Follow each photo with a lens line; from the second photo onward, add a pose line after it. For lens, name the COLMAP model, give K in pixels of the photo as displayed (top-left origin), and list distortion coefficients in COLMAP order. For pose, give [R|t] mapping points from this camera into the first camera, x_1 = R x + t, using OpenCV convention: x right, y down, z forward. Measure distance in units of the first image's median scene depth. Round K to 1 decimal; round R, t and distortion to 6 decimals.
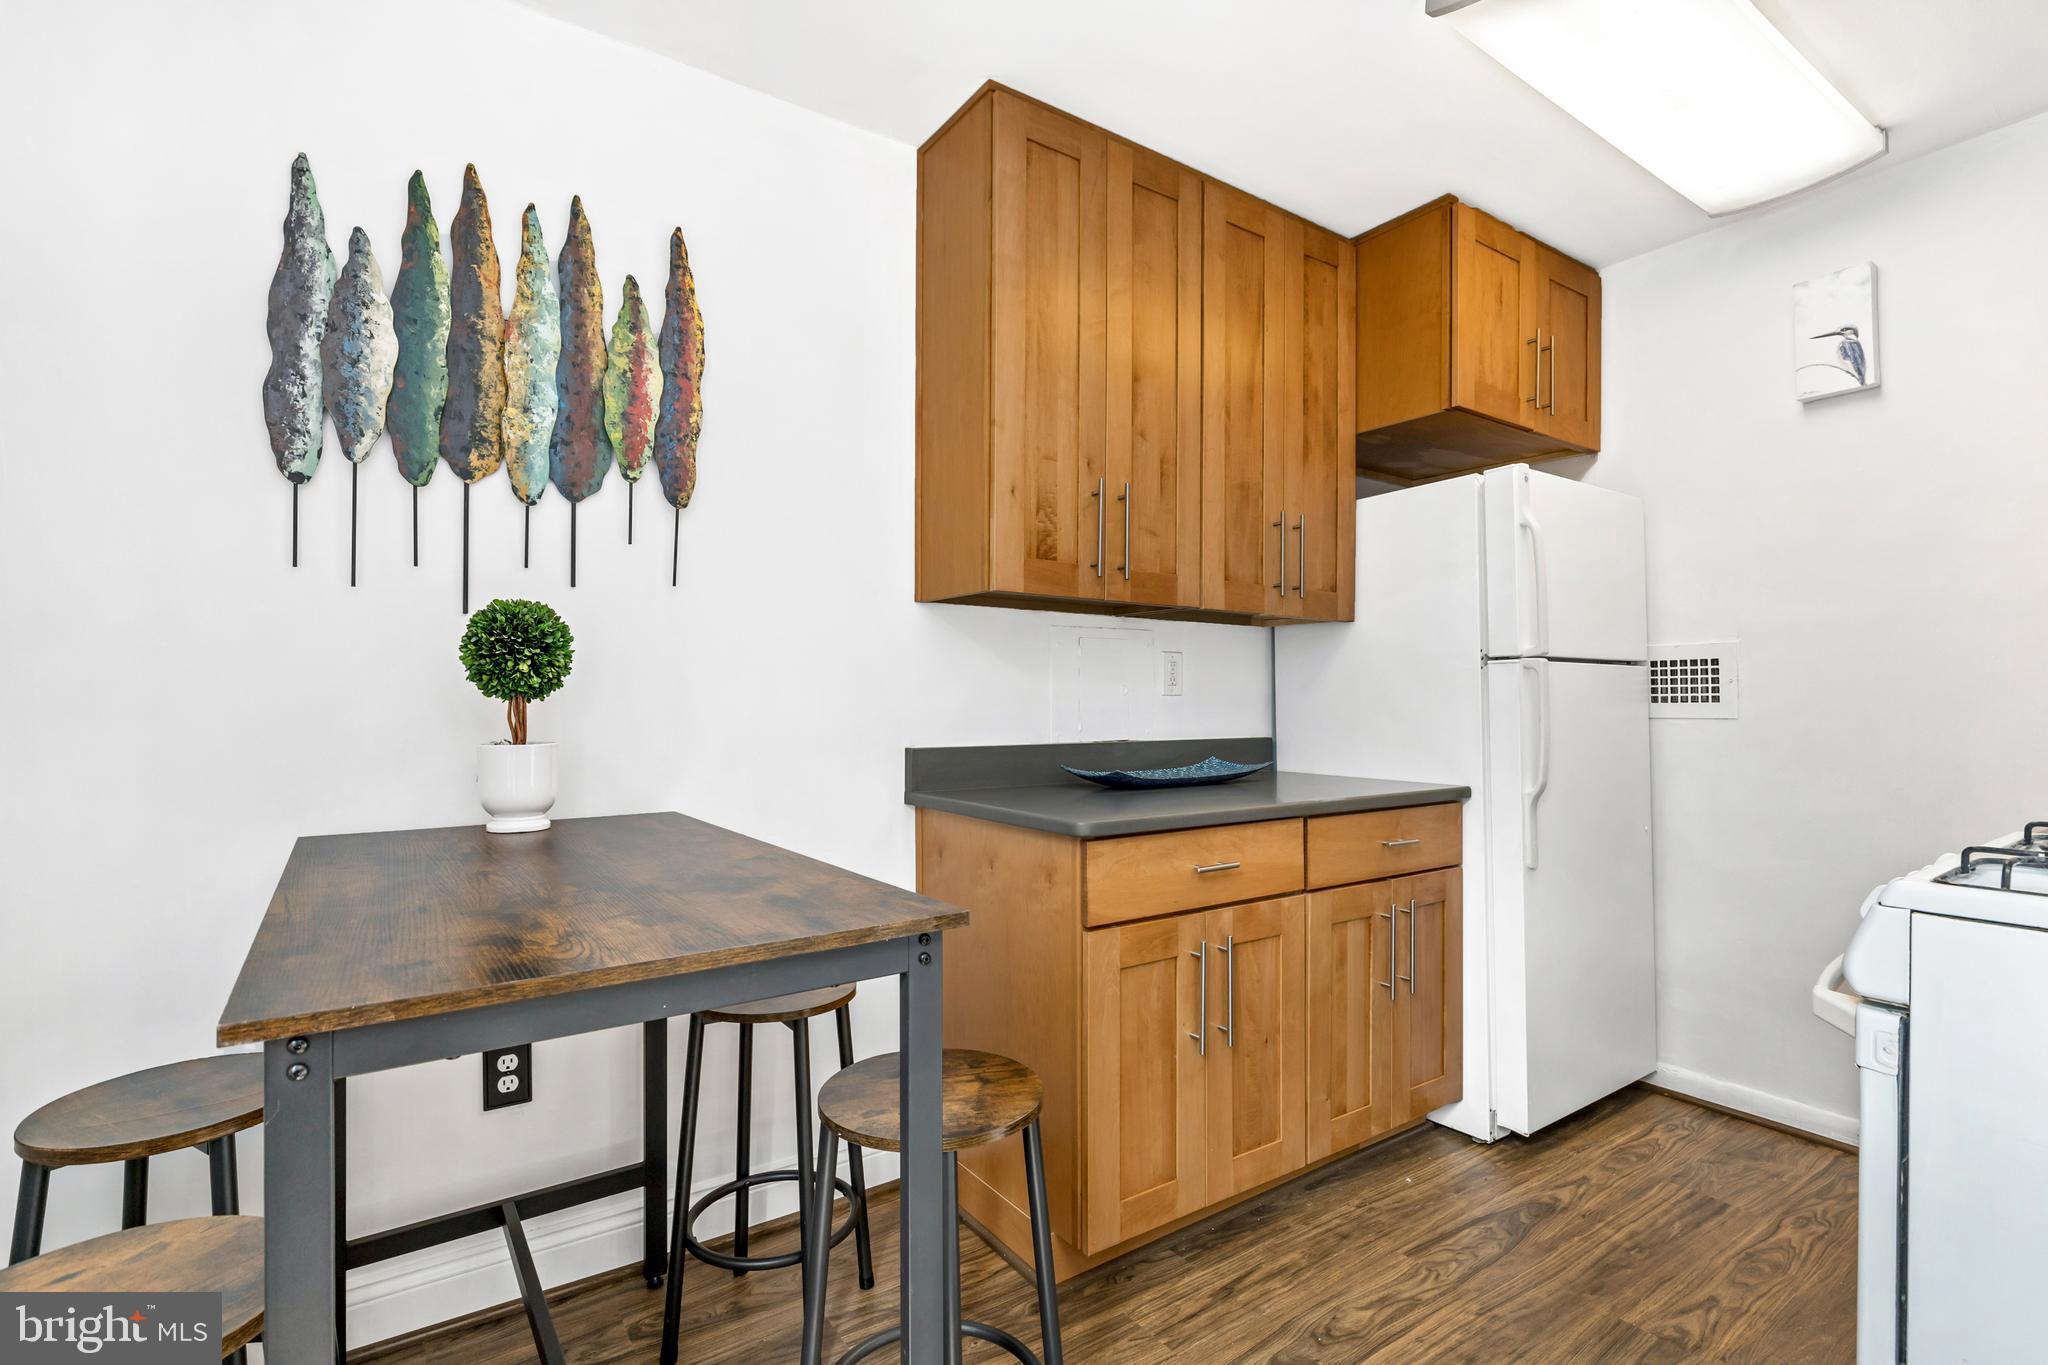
lens RADIAL K [[944.9, 0, 1018.4], [0, 944.9, 691.8], [0, 0, 1]] dist [-0.003076, -0.001152]
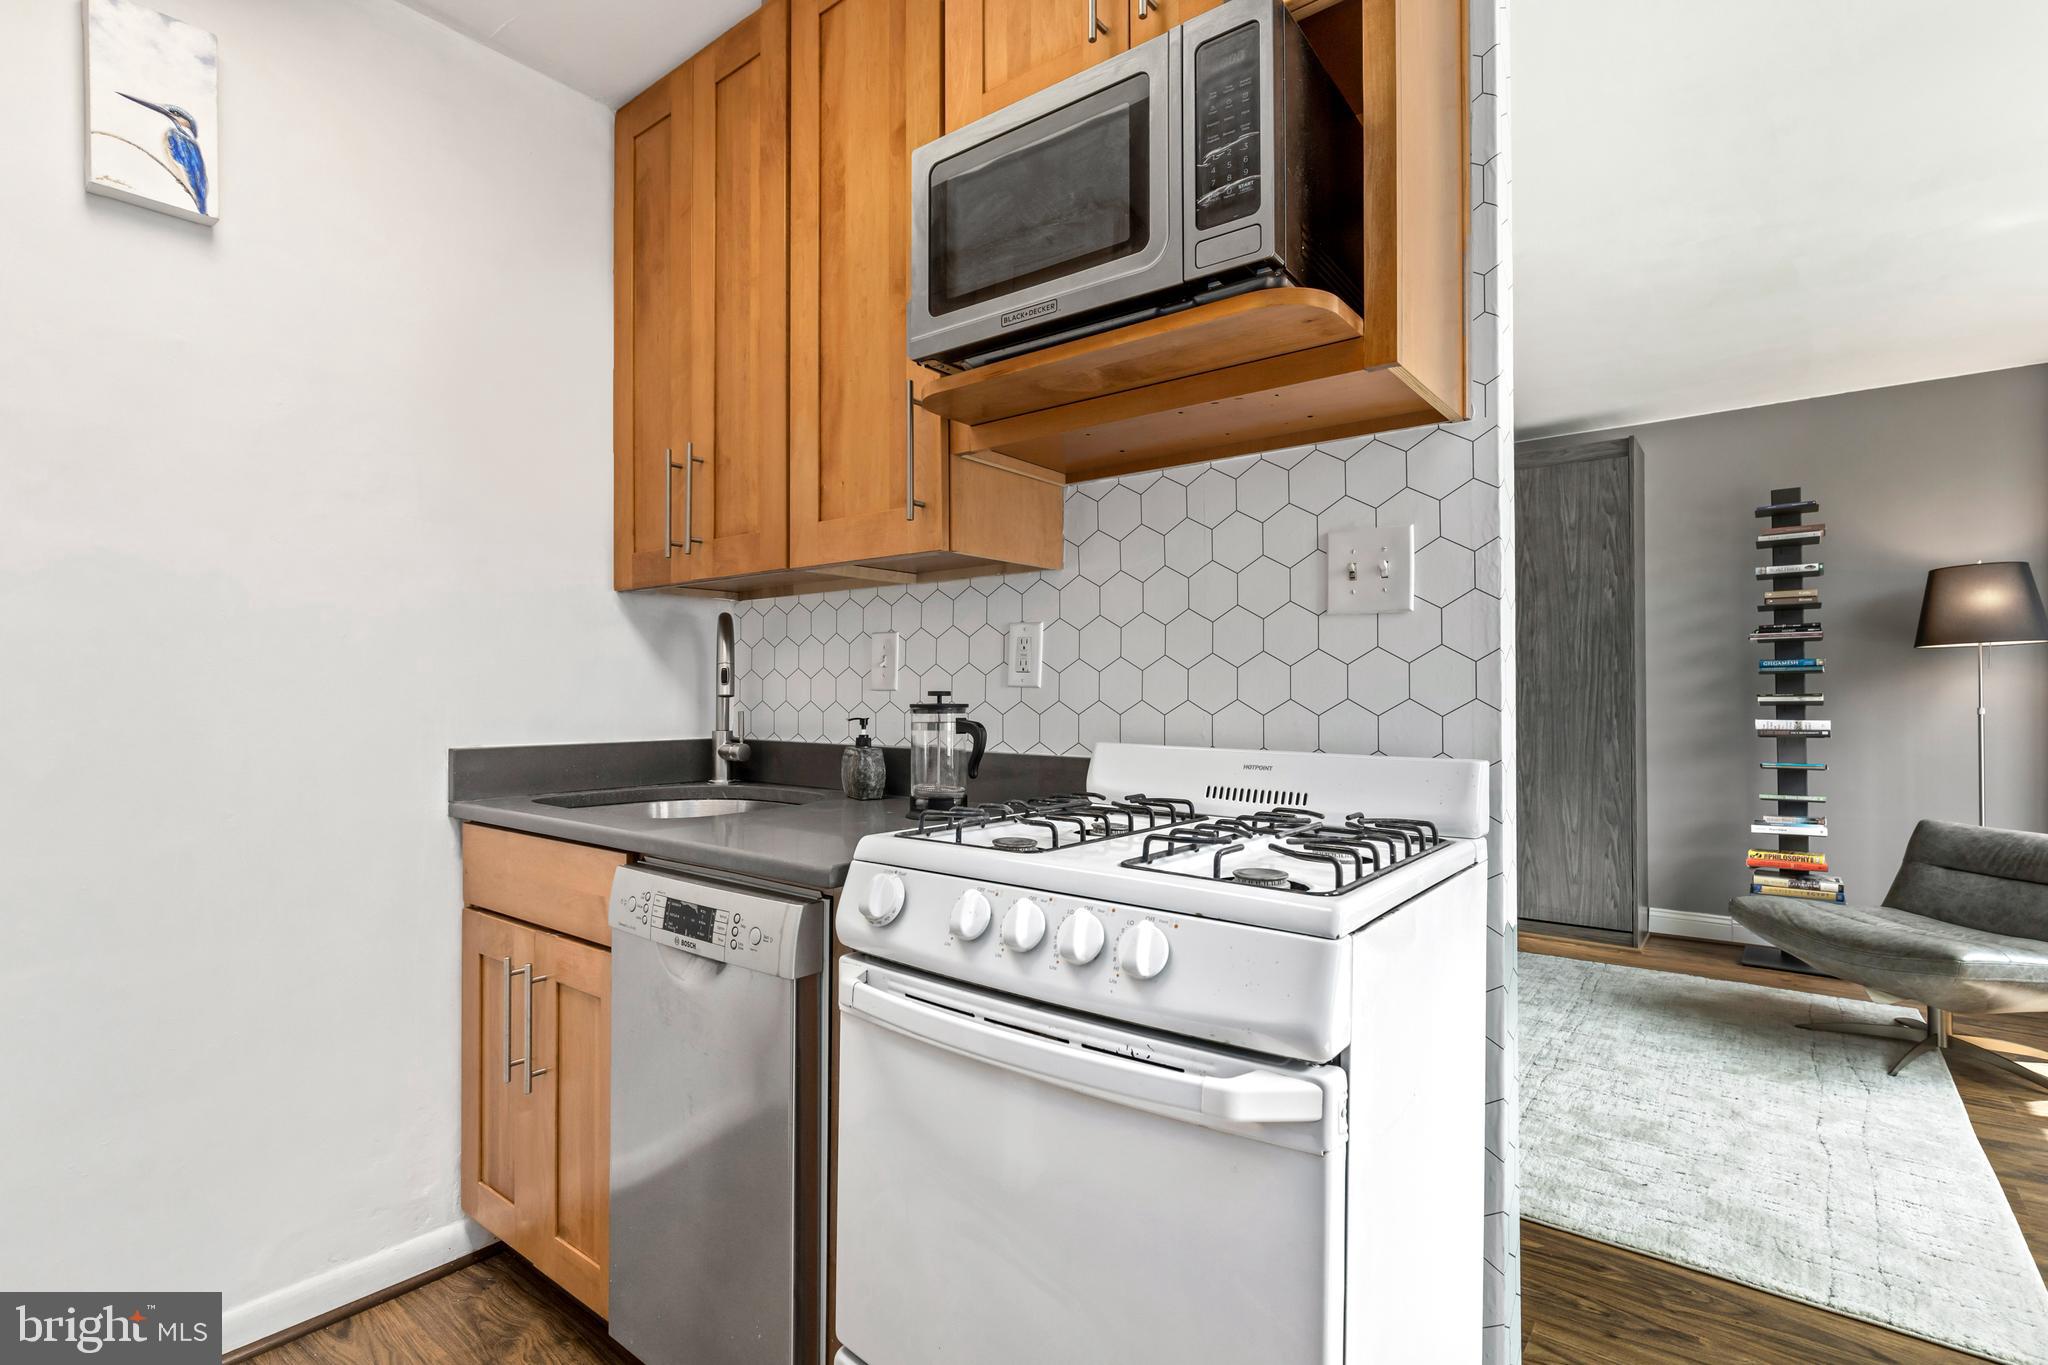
lens RADIAL K [[944.9, 0, 1022.1], [0, 944.9, 675.6], [0, 0, 1]] dist [-0.003076, -0.001152]
pose [[-0.294474, 0.011916, 0.955585, 0.122402], [-0.005909, 0.999880, -0.014290, 0.004460], [-0.955641, -0.009855, -0.294368, 0.765252]]
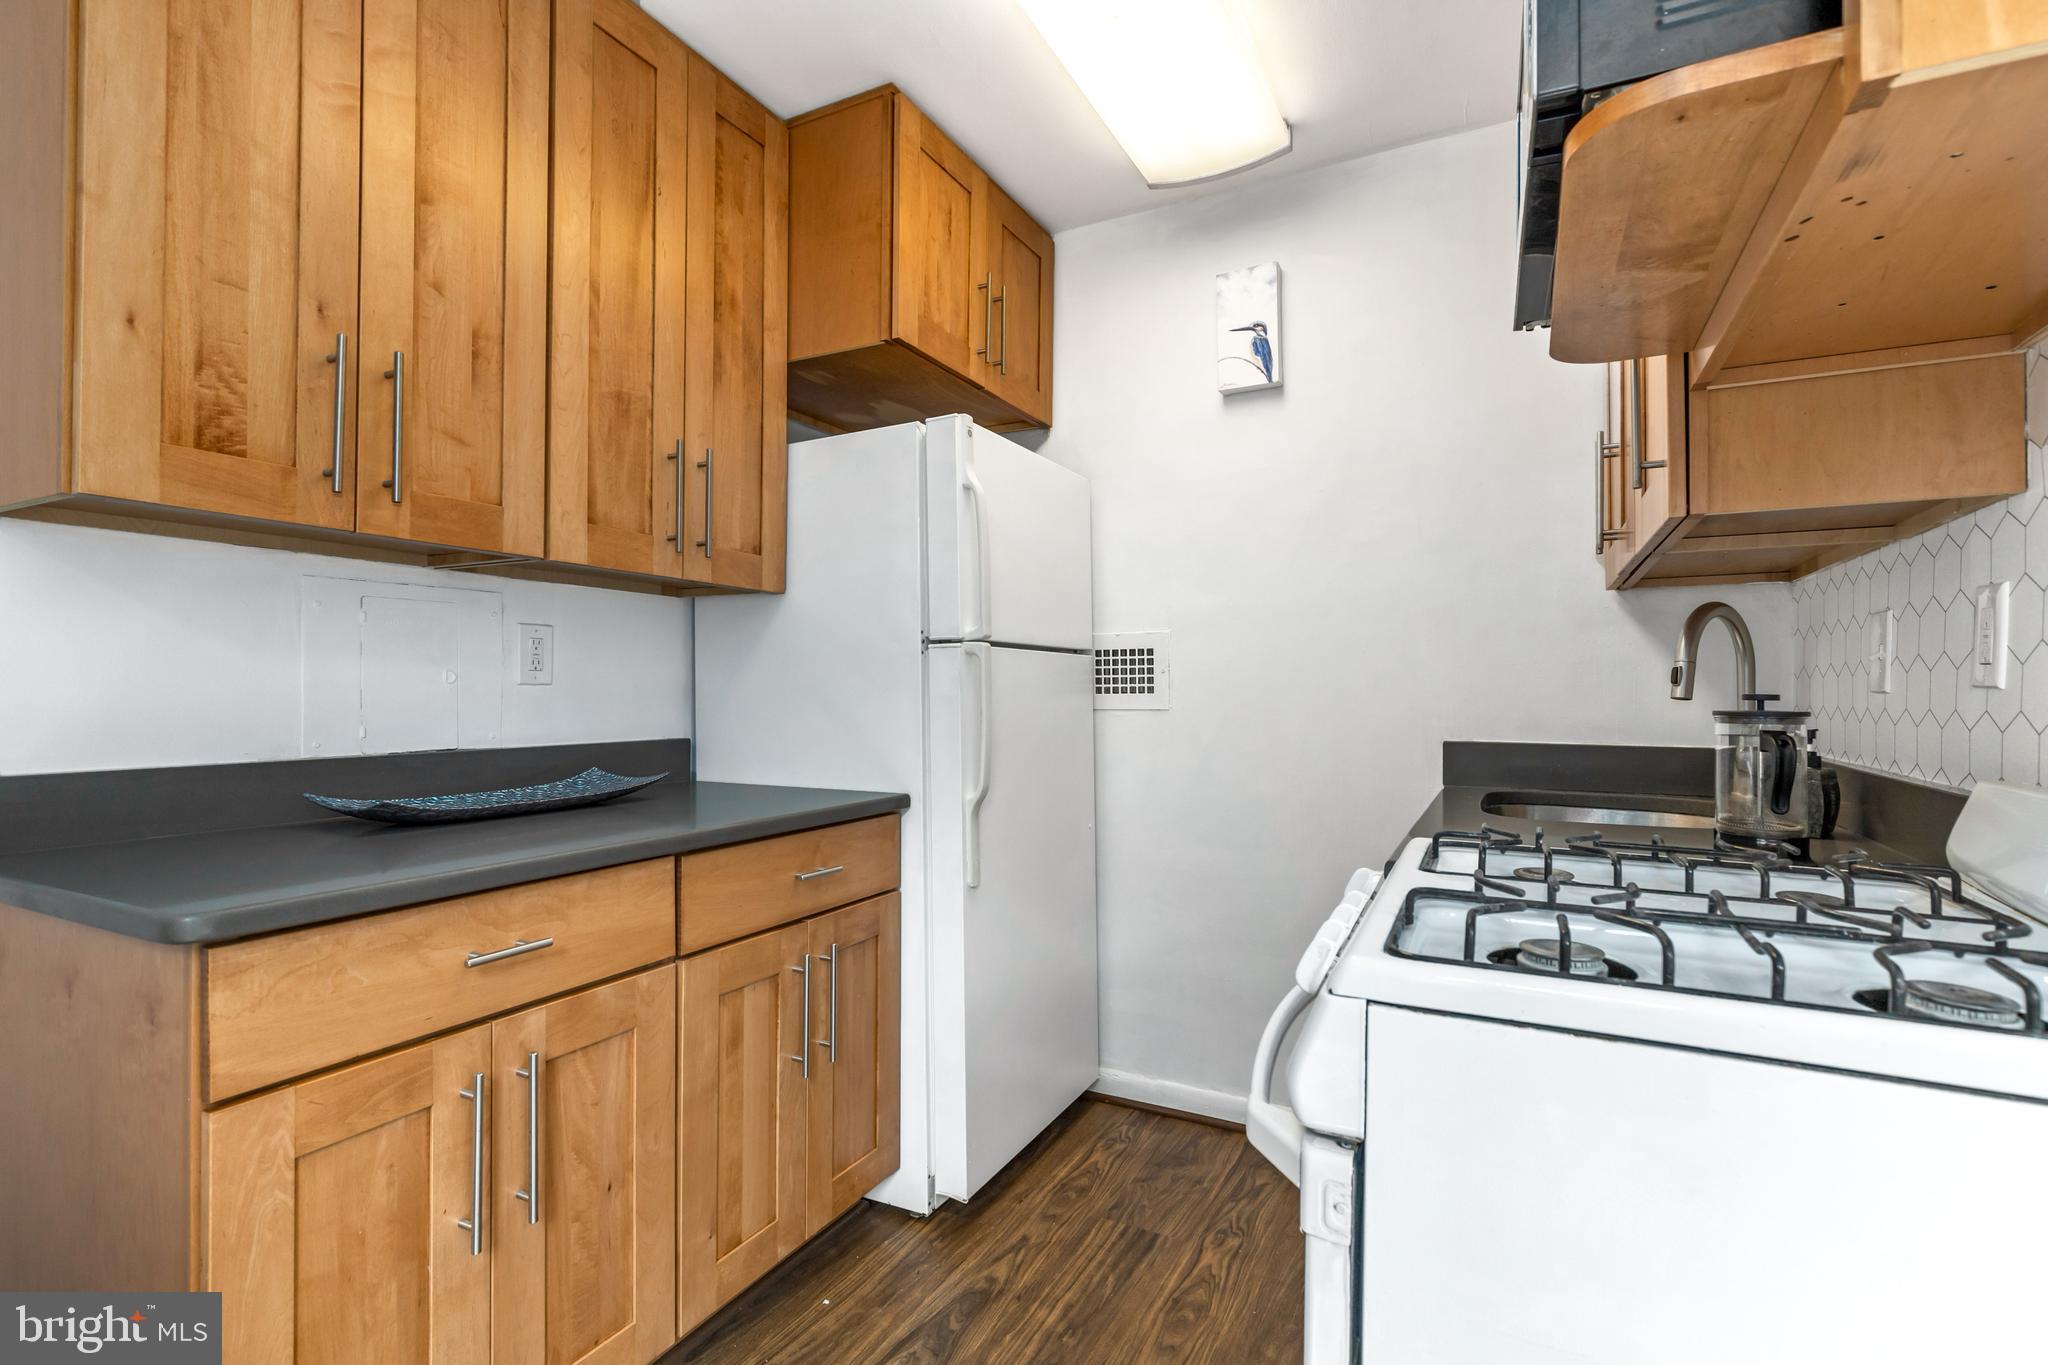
lens RADIAL K [[944.9, 0, 1013.6], [0, 944.9, 685.6], [0, 0, 1]] dist [-0.003076, -0.001152]
pose [[0.884074, 0.002830, 0.467338, 0.208159], [-0.004572, 0.999986, 0.002594, 0.001695], [-0.467324, -0.004430, 0.884075, 0.267253]]
